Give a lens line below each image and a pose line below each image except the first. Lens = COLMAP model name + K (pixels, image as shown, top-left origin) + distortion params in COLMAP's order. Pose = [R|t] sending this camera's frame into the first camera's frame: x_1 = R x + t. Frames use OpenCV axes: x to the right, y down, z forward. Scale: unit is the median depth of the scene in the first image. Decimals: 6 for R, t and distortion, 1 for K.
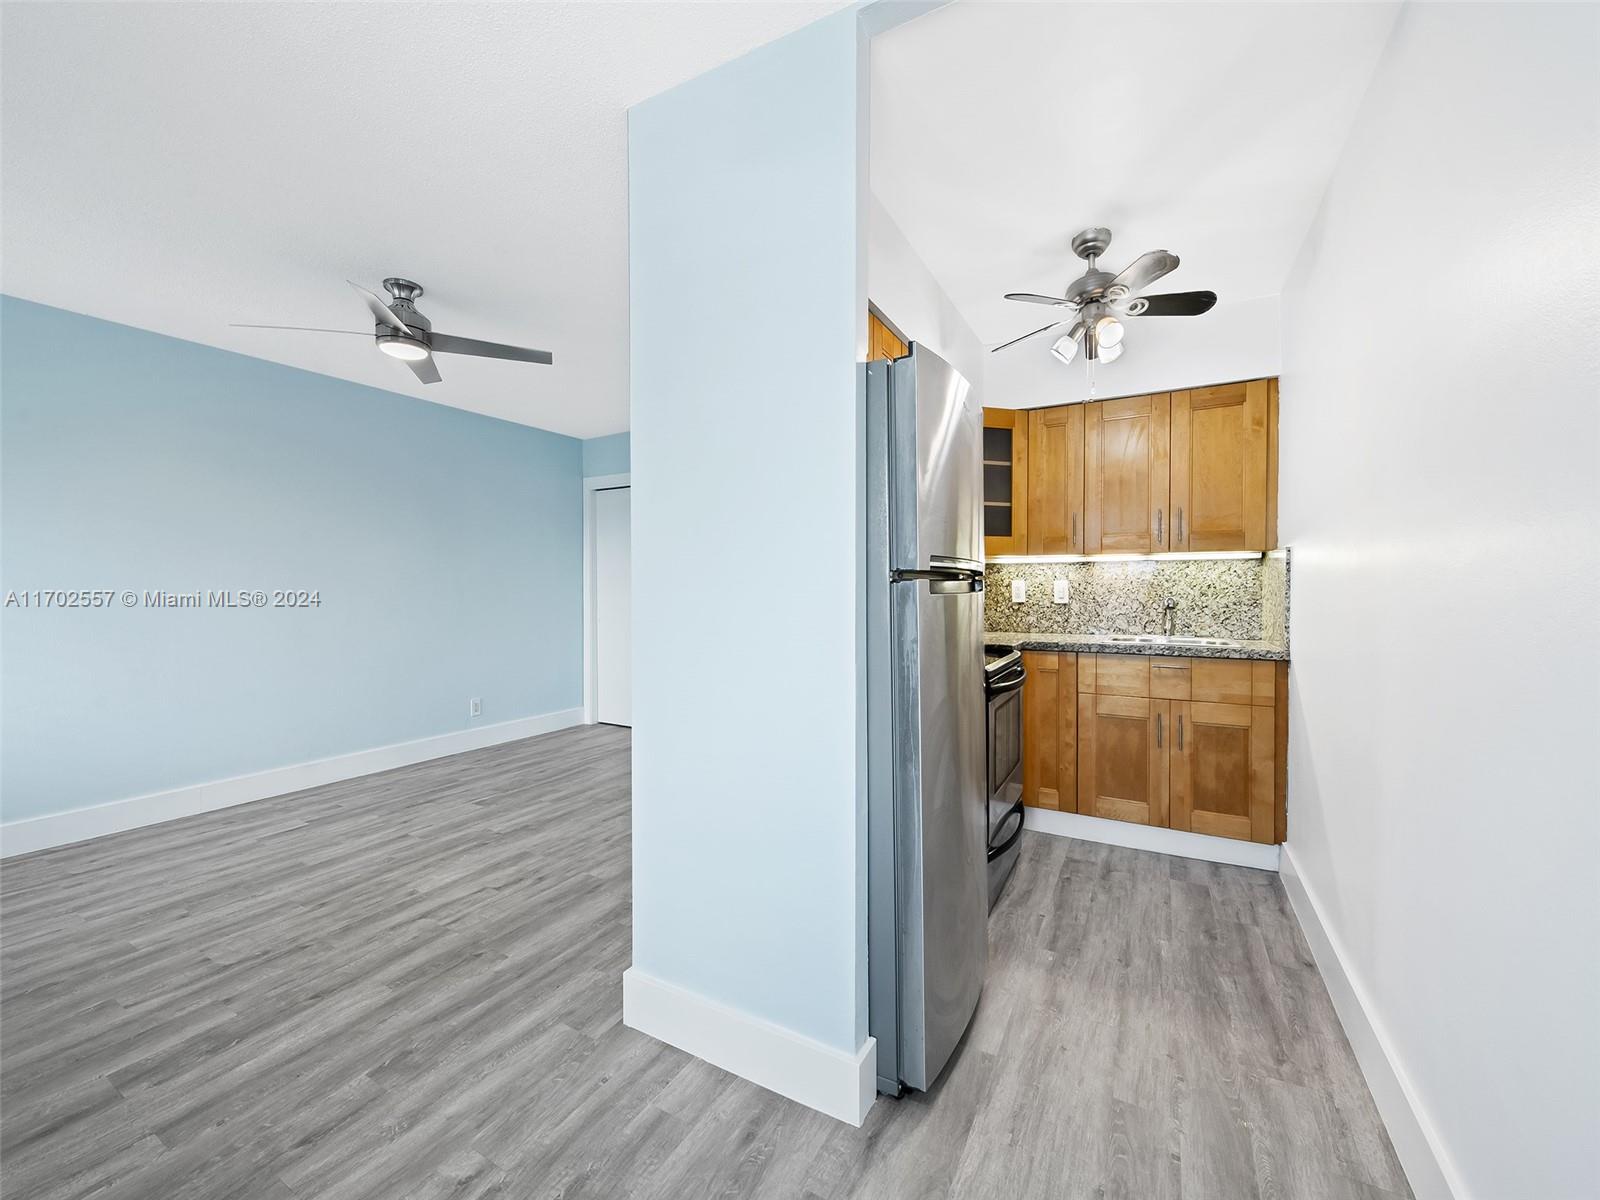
lens RADIAL K [[632.6, 0, 800.0], [0, 632.6, 600.0], [0, 0, 1]] dist [0.000996, -0.002324]
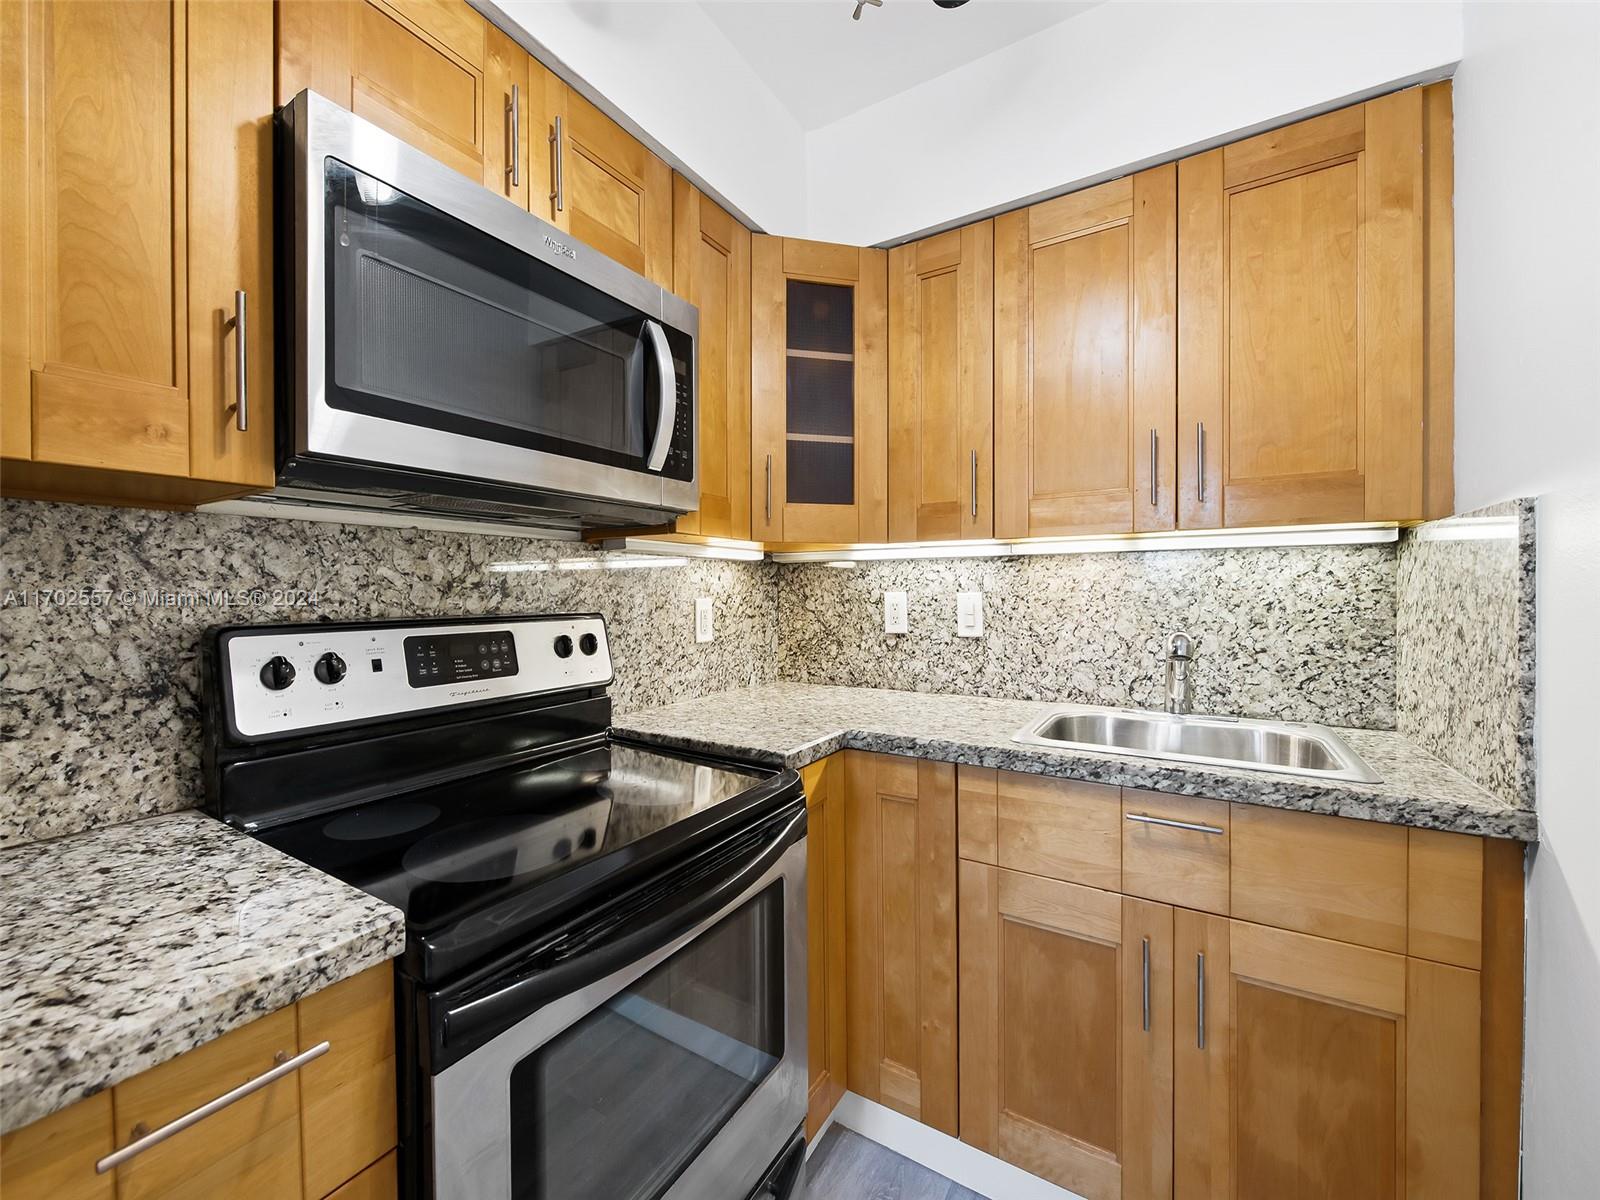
lens RADIAL K [[632.6, 0, 800.0], [0, 632.6, 600.0], [0, 0, 1]] dist [0.000996, -0.002324]
pose [[0.998995, -0.003016, -0.044717, 0.344095], [0.002781, 0.999982, -0.005311, -0.025704], [0.044733, 0.005181, 0.998986, 0.553721]]
